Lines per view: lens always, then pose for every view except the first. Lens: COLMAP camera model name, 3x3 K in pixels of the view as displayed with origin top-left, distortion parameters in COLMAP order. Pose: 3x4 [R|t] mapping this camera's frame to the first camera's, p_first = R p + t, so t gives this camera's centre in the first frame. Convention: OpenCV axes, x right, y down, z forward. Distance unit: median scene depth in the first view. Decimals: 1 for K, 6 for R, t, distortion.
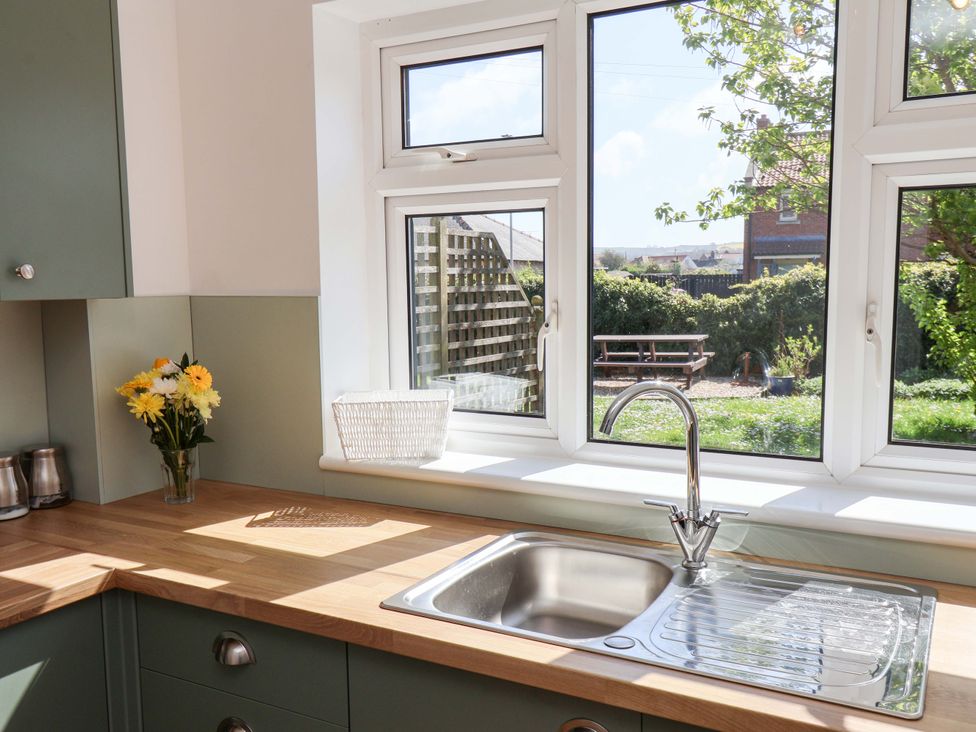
lens RADIAL K [[862.6, 0, 488.0], [0, 862.6, 366.0], [0, 0, 1]] dist [0.010262, 0.003718]
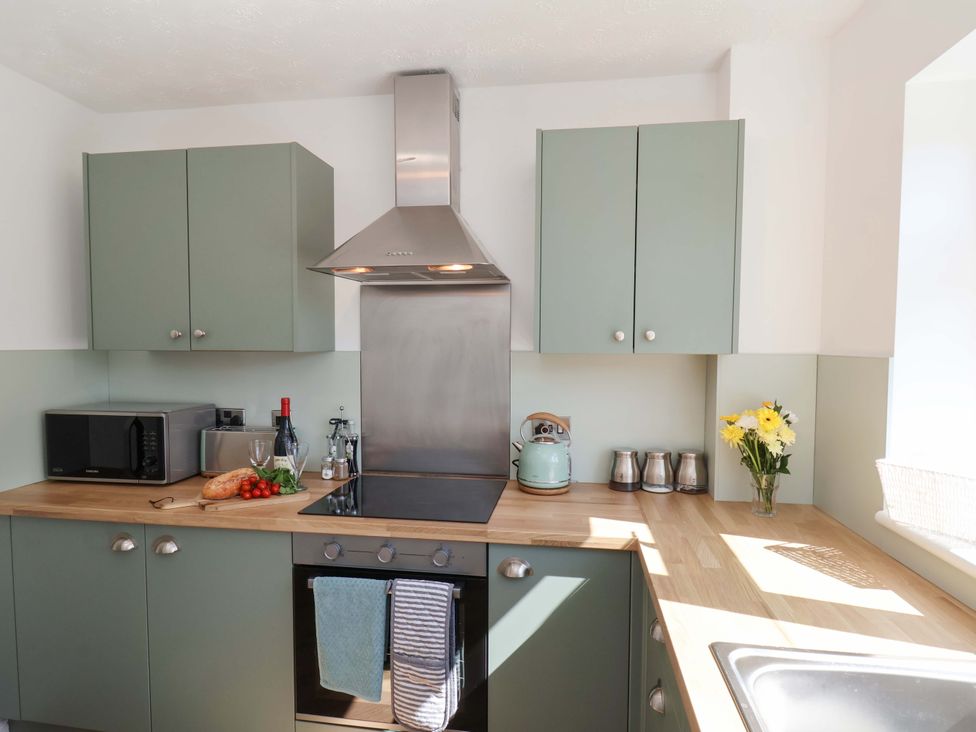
lens RADIAL K [[573.1, 0, 488.0], [0, 573.1, 366.0], [0, 0, 1]] dist [-0.000116, -0.026768]
pose [[0.340171, 0.045550, -0.939260, 0.307504], [-0.099970, 0.994918, 0.012043, -0.033088], [0.935035, 0.089801, 0.342995, 0.335408]]
